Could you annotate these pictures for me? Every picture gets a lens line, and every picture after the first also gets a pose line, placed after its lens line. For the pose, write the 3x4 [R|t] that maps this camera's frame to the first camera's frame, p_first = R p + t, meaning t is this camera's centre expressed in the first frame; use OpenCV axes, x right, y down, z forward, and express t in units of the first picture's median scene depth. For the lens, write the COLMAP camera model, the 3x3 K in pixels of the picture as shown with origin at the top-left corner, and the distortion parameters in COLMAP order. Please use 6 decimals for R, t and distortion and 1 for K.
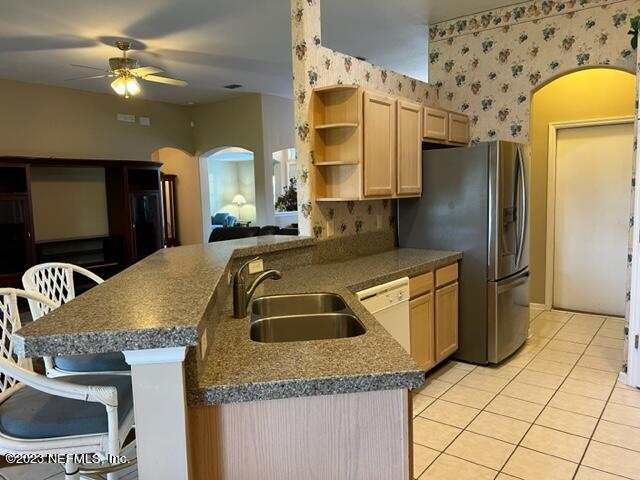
lens RADIAL K [[480.6, 0, 325.6], [0, 480.6, 239.3], [0, 0, 1]] dist [0.046298, -0.062241]
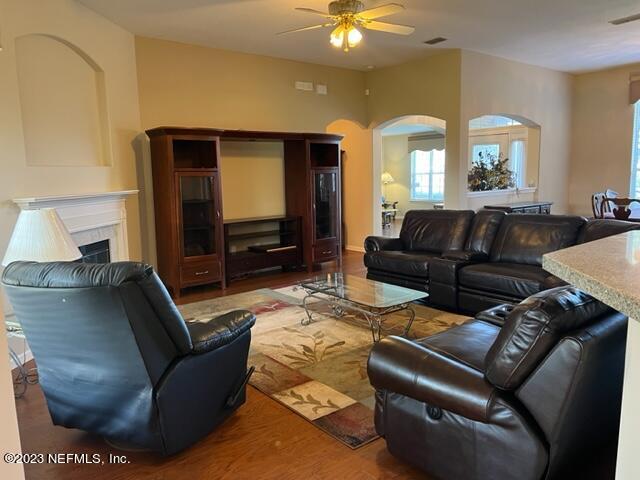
lens RADIAL K [[480.6, 0, 320.3], [0, 480.6, 238.6], [0, 0, 1]] dist [0.046298, -0.062241]
pose [[0.974524, 0.033684, -0.221740, -0.256668], [-0.024523, 0.998733, 0.043938, -0.009818], [0.222939, -0.037380, 0.974116, 0.177031]]
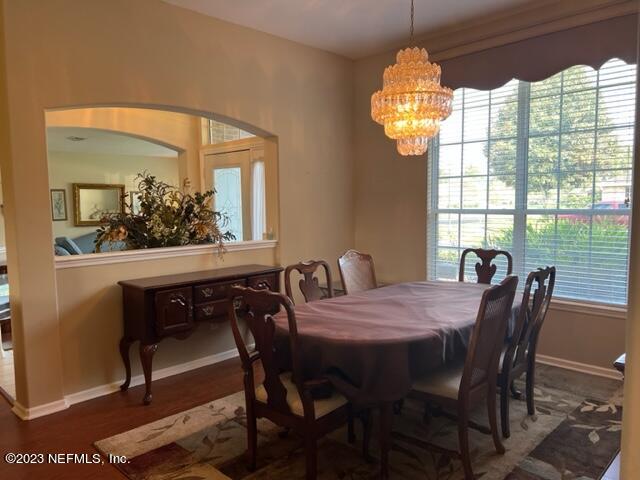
lens RADIAL K [[480.6, 0, 323.9], [0, 480.6, 239.8], [0, 0, 1]] dist [0.046298, -0.062241]
pose [[0.992816, 0.022452, -0.117526, 0.253063], [-0.024783, 0.999523, -0.018409, -0.105038], [0.117057, 0.021190, 0.992899, 0.938827]]
